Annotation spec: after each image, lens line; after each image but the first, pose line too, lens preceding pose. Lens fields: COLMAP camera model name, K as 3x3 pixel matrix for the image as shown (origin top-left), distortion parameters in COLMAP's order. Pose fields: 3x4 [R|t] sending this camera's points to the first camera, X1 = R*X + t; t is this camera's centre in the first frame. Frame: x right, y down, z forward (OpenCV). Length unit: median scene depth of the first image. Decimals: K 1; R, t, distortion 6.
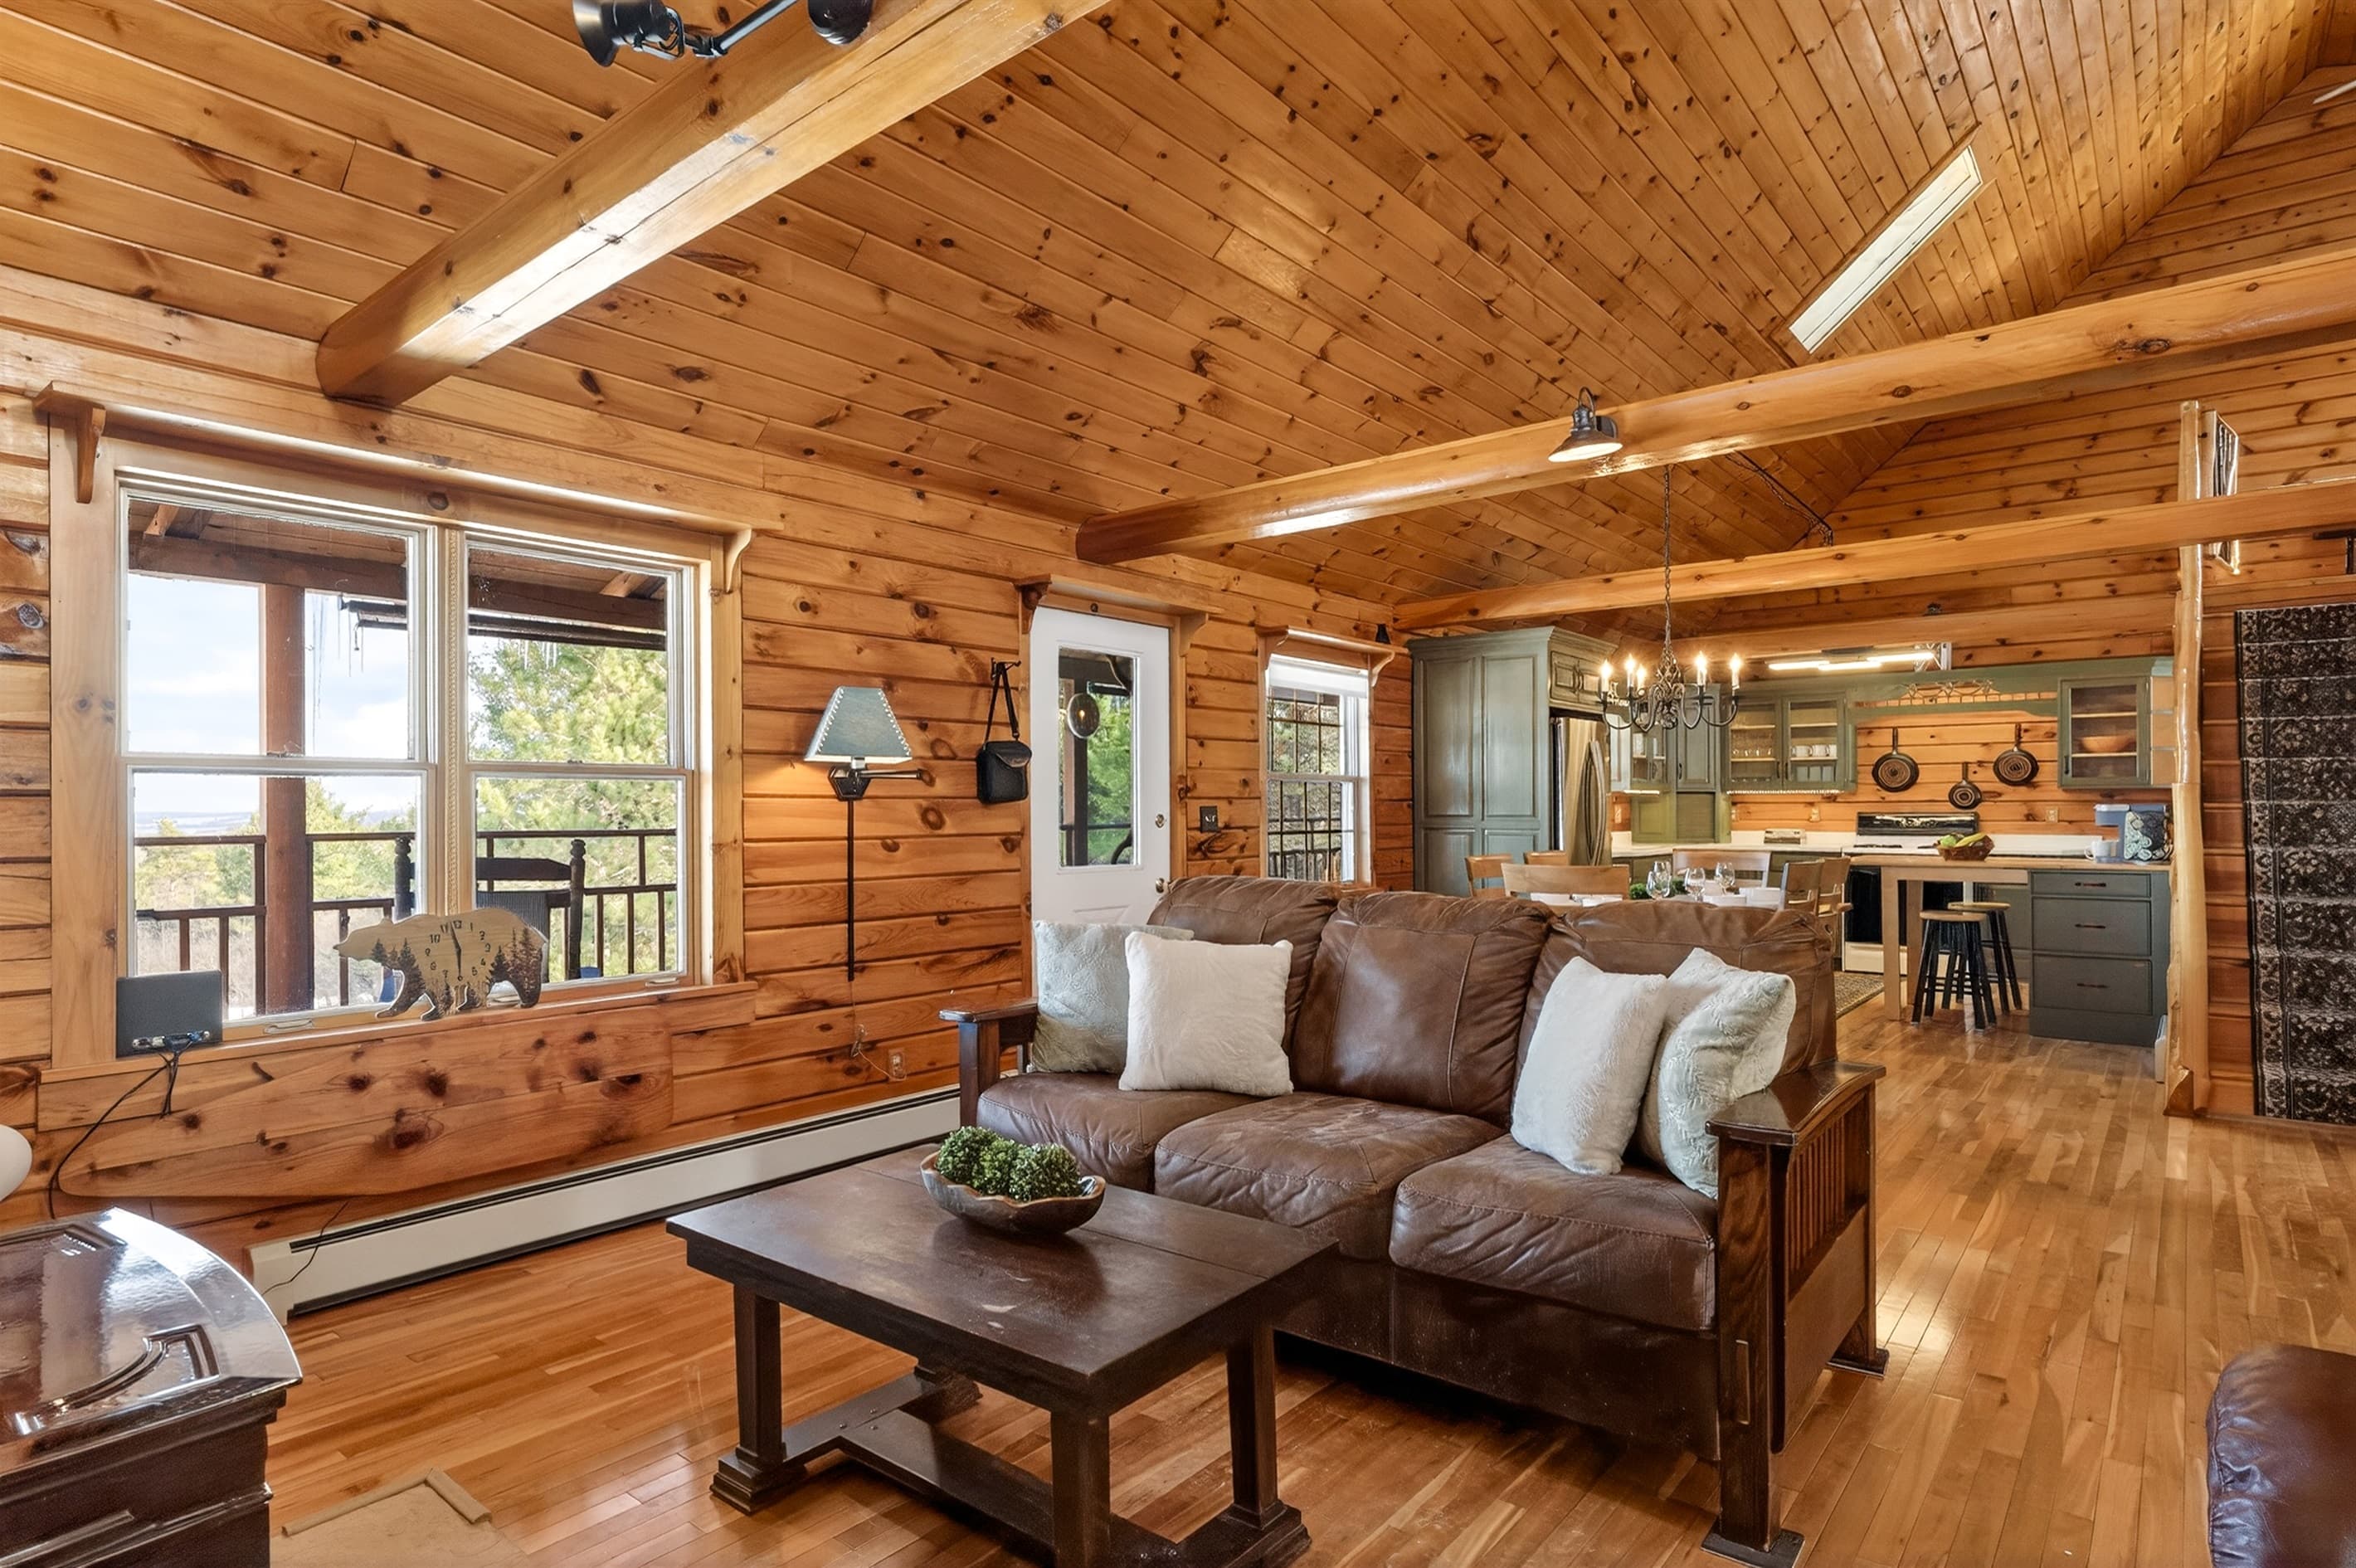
lens RADIAL K [[1255.4, 0, 1170.9], [0, 1255.4, 805.5], [0, 0, 1]] dist [-0.007536, 0.006232]
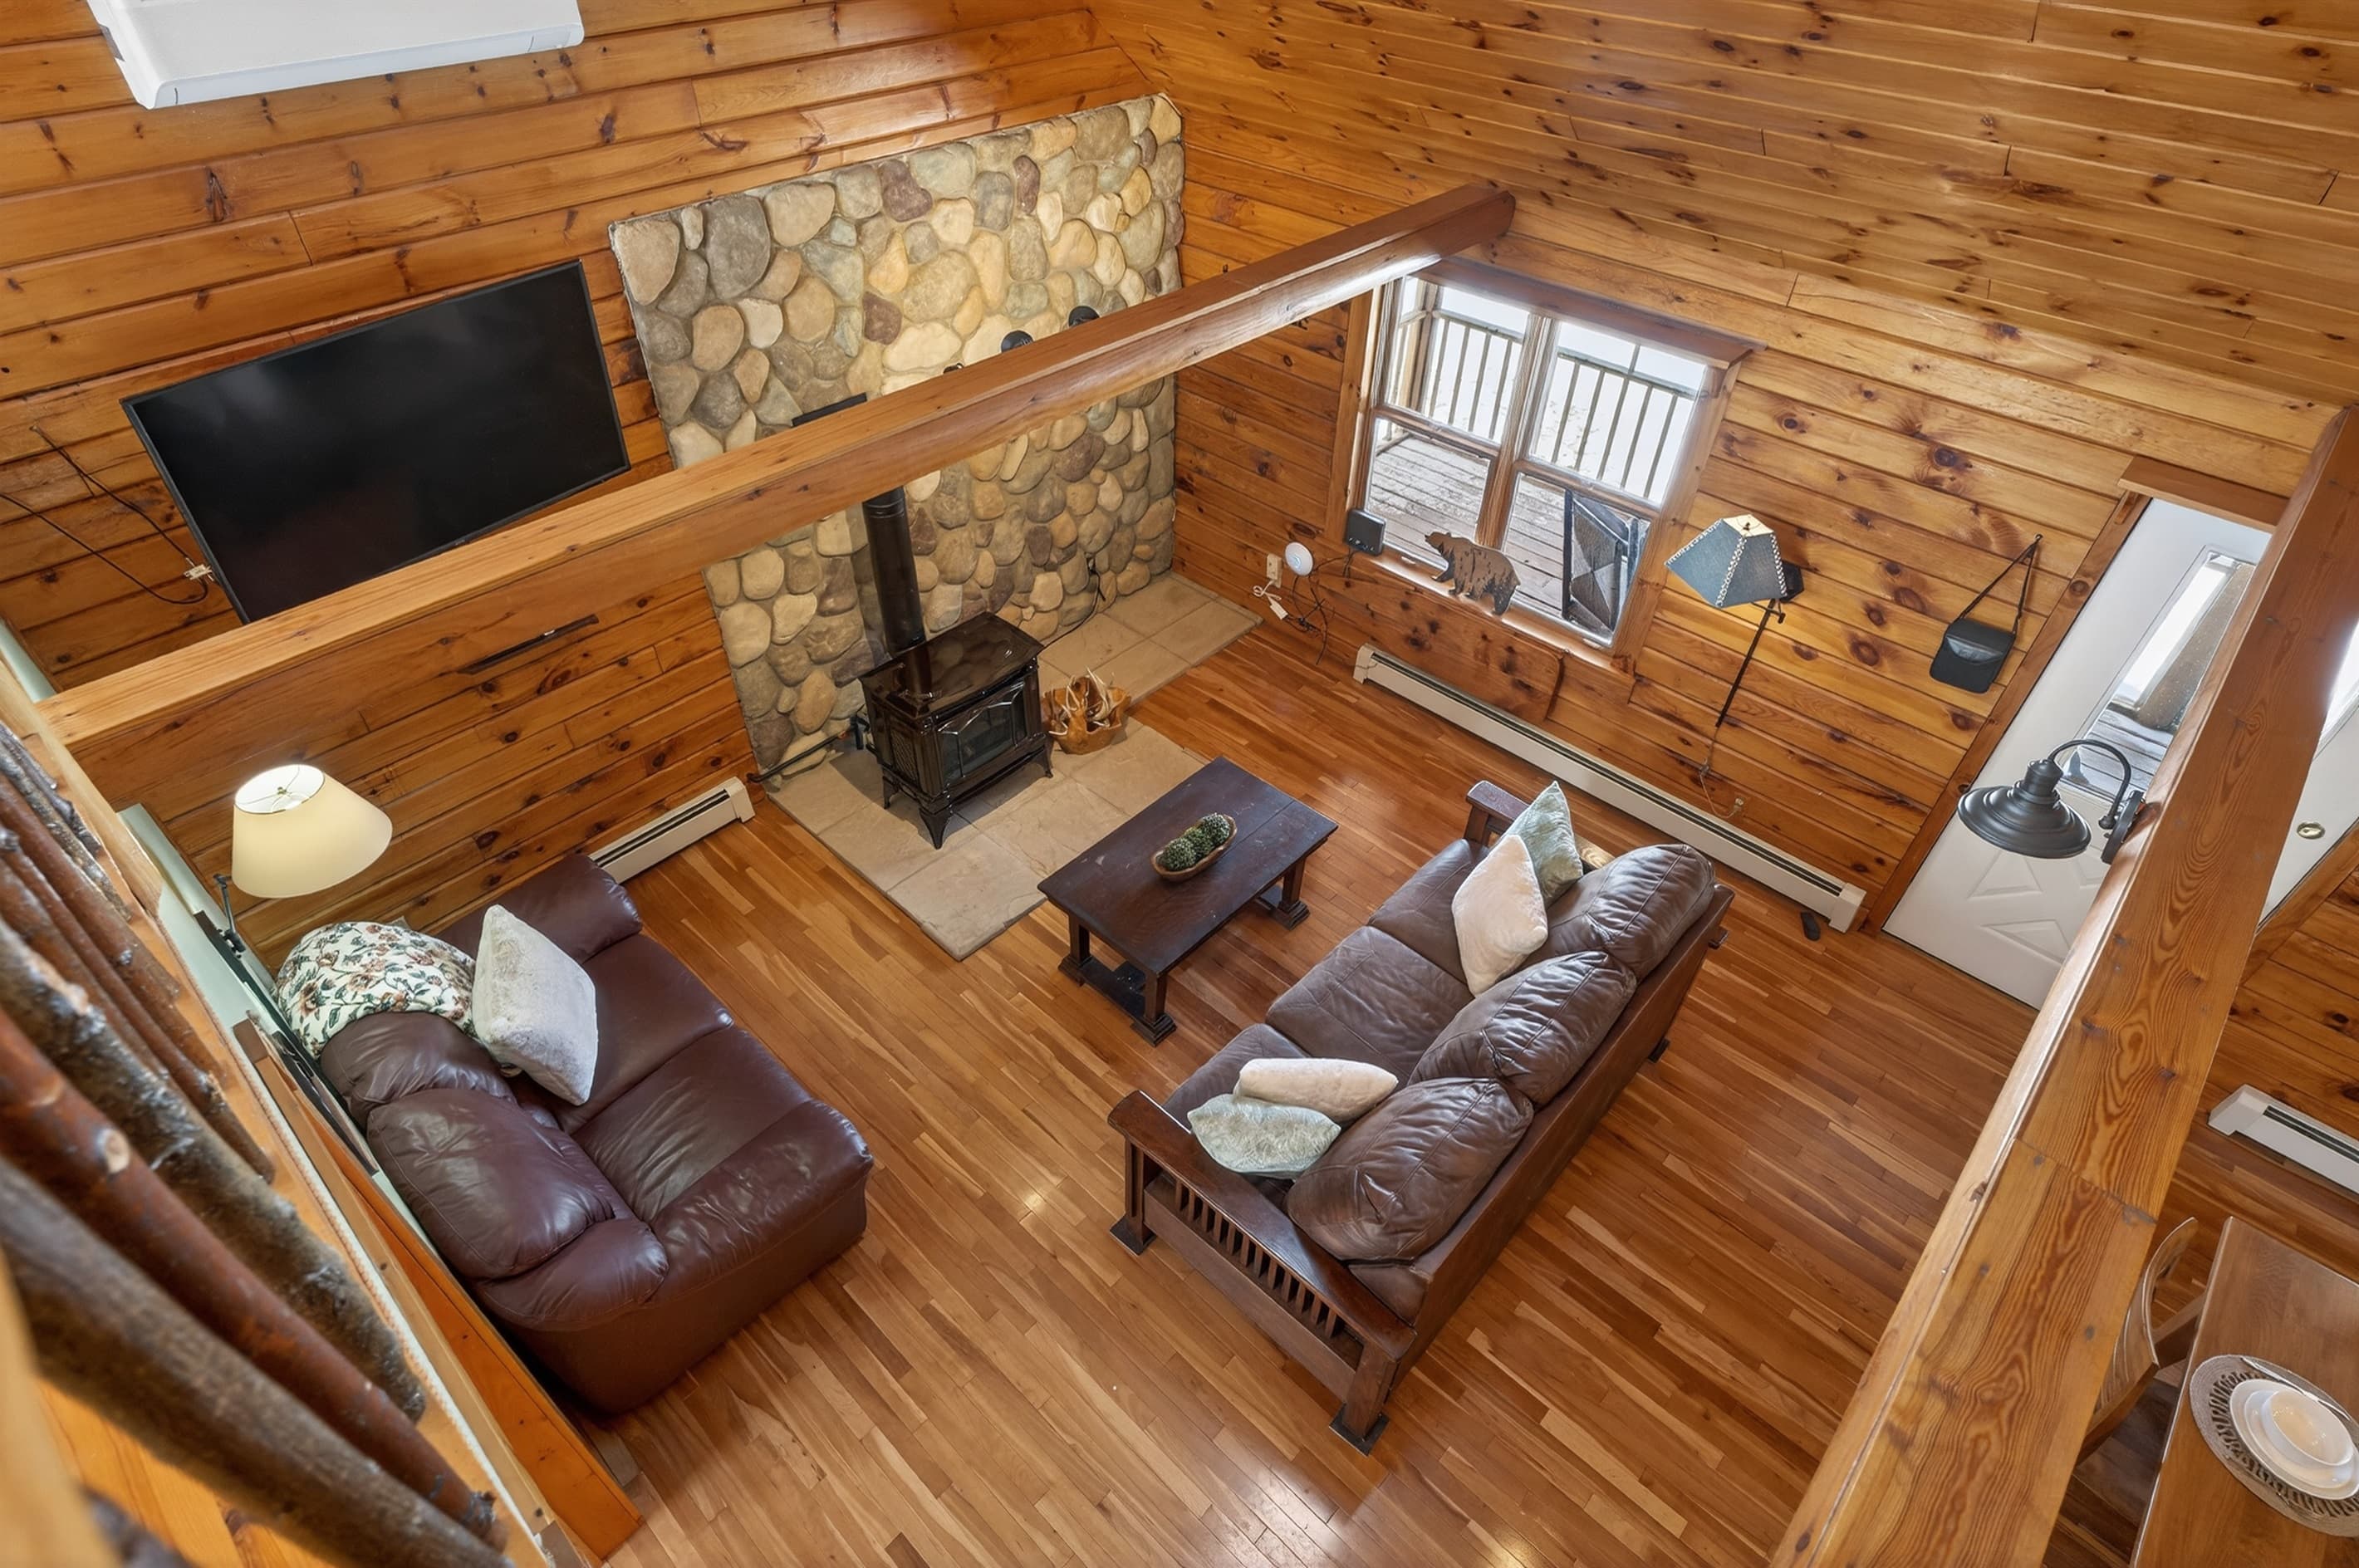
lens RADIAL K [[1210.3, 0, 1175.9], [0, 1210.3, 777.0], [0, 0, 1]] dist [-0.003254, 0.001499]
pose [[-0.064972, 0.665385, -0.743667, 0.404846], [-0.018633, 0.744303, 0.667582, -0.353707], [0.997713, 0.057231, -0.035960, 0.314364]]
